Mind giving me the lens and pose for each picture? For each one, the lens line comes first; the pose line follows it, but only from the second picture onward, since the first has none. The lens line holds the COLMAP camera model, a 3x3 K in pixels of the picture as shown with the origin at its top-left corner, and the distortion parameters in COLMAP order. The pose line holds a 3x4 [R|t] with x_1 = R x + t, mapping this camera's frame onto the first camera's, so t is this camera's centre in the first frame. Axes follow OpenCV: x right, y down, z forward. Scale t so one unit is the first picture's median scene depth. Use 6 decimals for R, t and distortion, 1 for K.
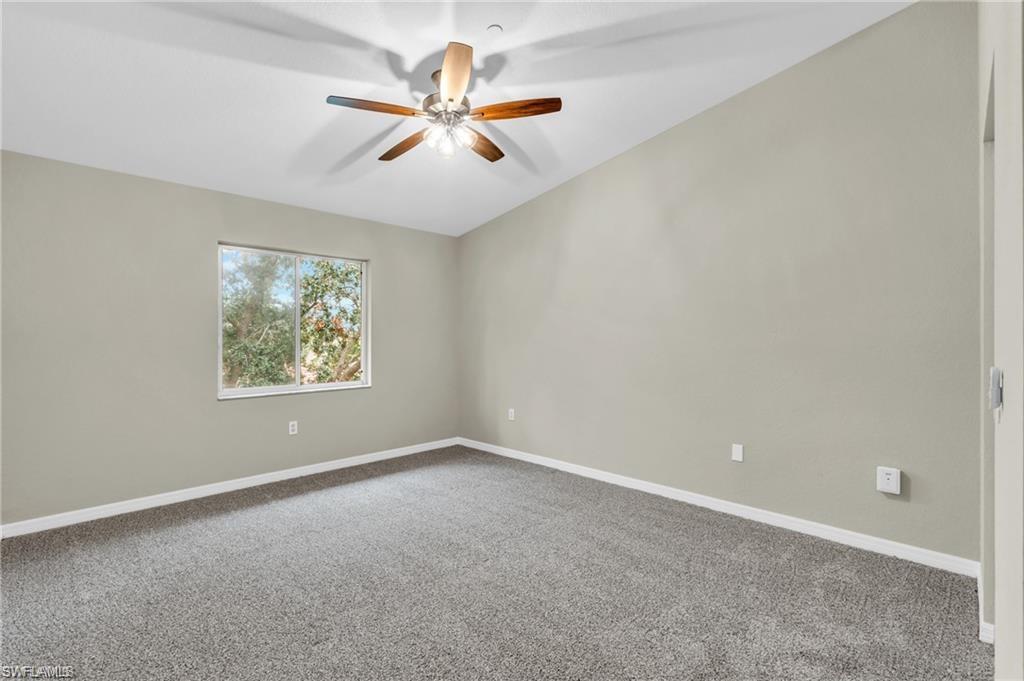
lens RADIAL K [[464.3, 0, 512.0], [0, 464.3, 340.5], [0, 0, 1]] dist [0.000012, 0.000357]
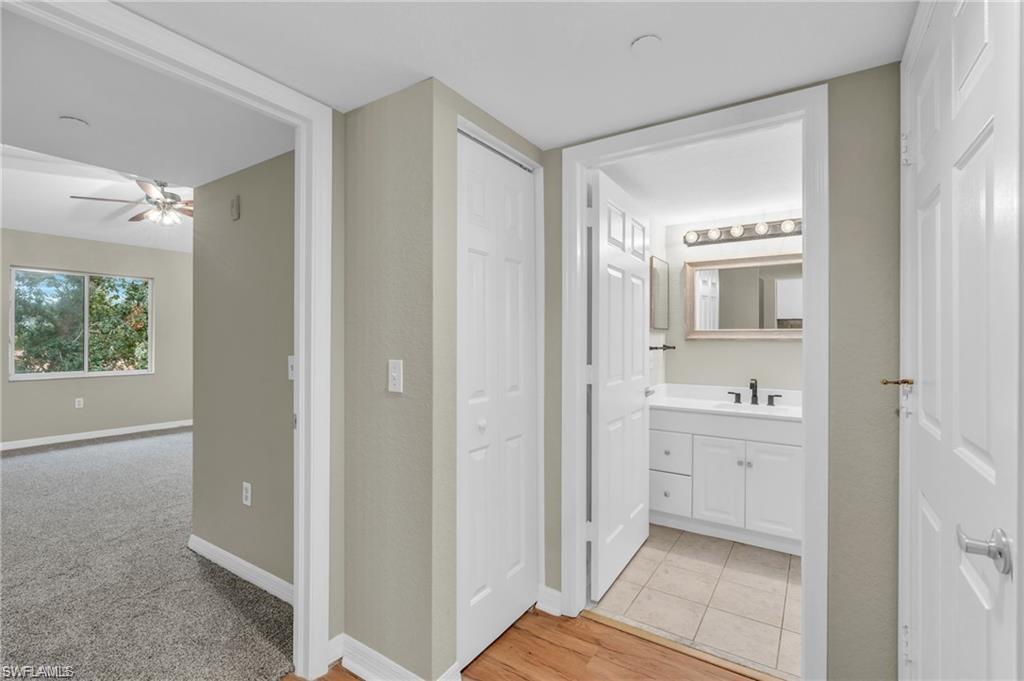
lens RADIAL K [[464.3, 0, 512.0], [0, 464.3, 340.5], [0, 0, 1]] dist [0.000012, 0.000357]
pose [[0.981037, 0.003532, 0.193791, 0.504221], [-0.003323, 0.999993, -0.001404, 0.003042], [-0.193794, 0.000733, 0.981042, -0.574439]]
